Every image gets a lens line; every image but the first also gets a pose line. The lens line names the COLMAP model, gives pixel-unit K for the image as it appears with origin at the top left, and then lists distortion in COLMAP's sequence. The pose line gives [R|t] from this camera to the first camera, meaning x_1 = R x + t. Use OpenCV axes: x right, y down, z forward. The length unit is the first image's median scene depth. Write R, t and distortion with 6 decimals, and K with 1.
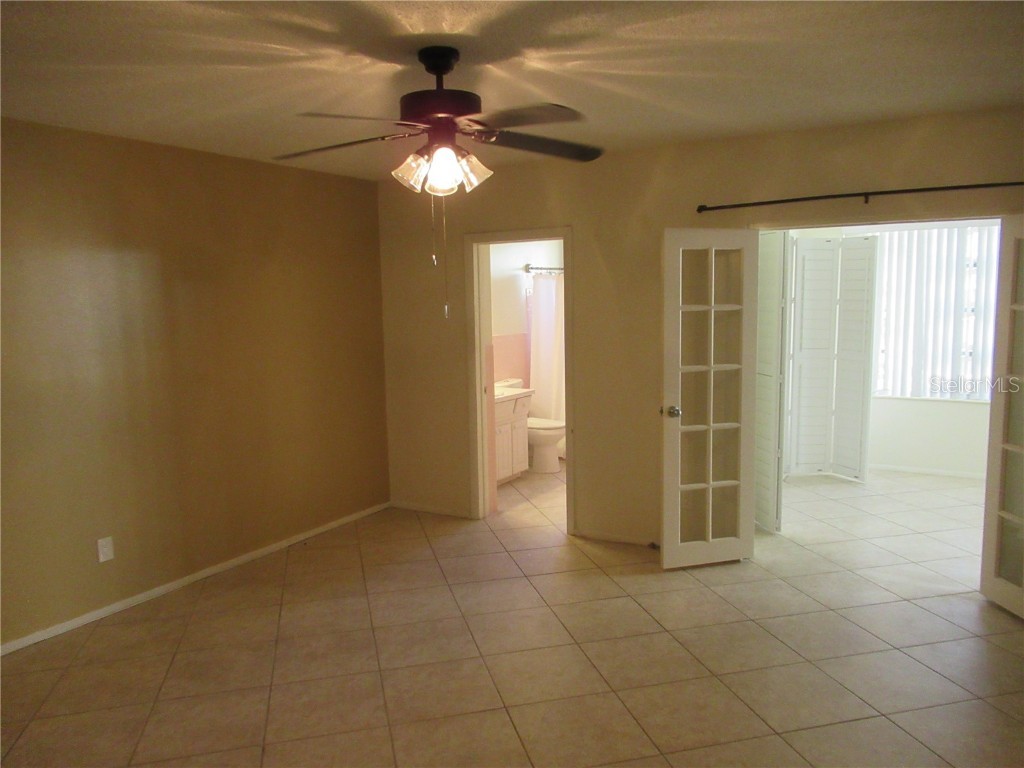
lens RADIAL K [[762.8, 0, 509.9], [0, 762.8, 379.7], [0, 0, 1]] dist [-0.007180, -0.002993]
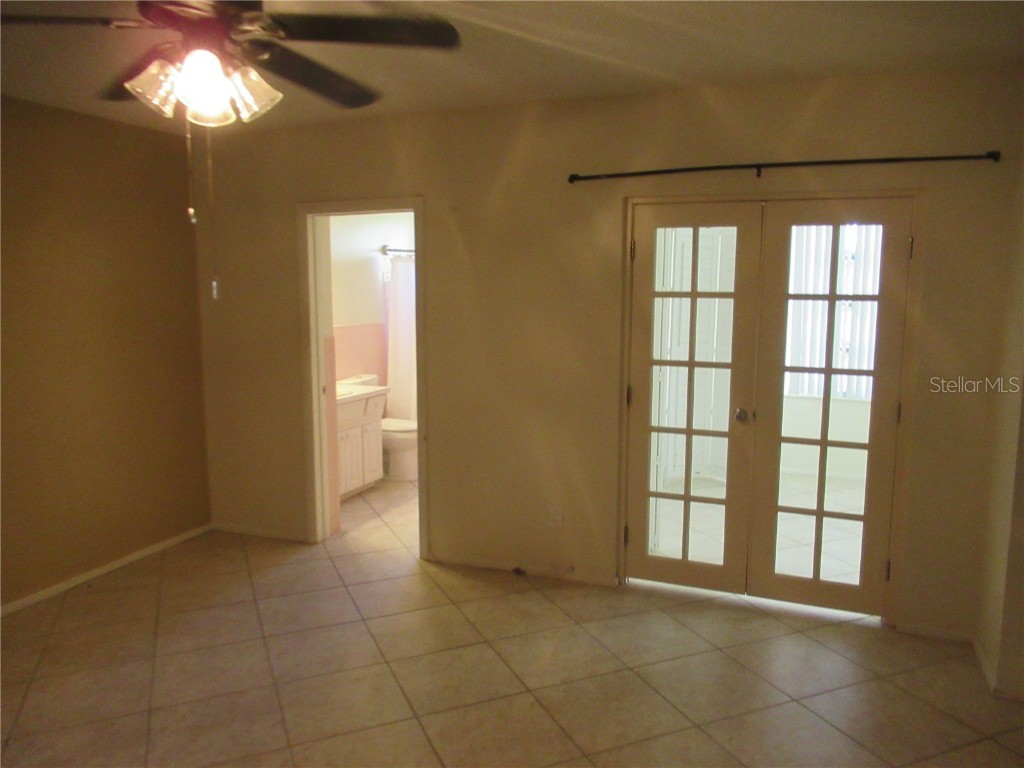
lens RADIAL K [[775.6, 0, 516.6], [0, 775.6, 385.6], [0, 0, 1]] dist [-0.028003, 0.040802]
pose [[0.985819, -0.002373, 0.167795, 0.034145], [-0.000857, 0.999816, 0.019171, -0.008080], [-0.167810, -0.019043, 0.985635, 0.121032]]
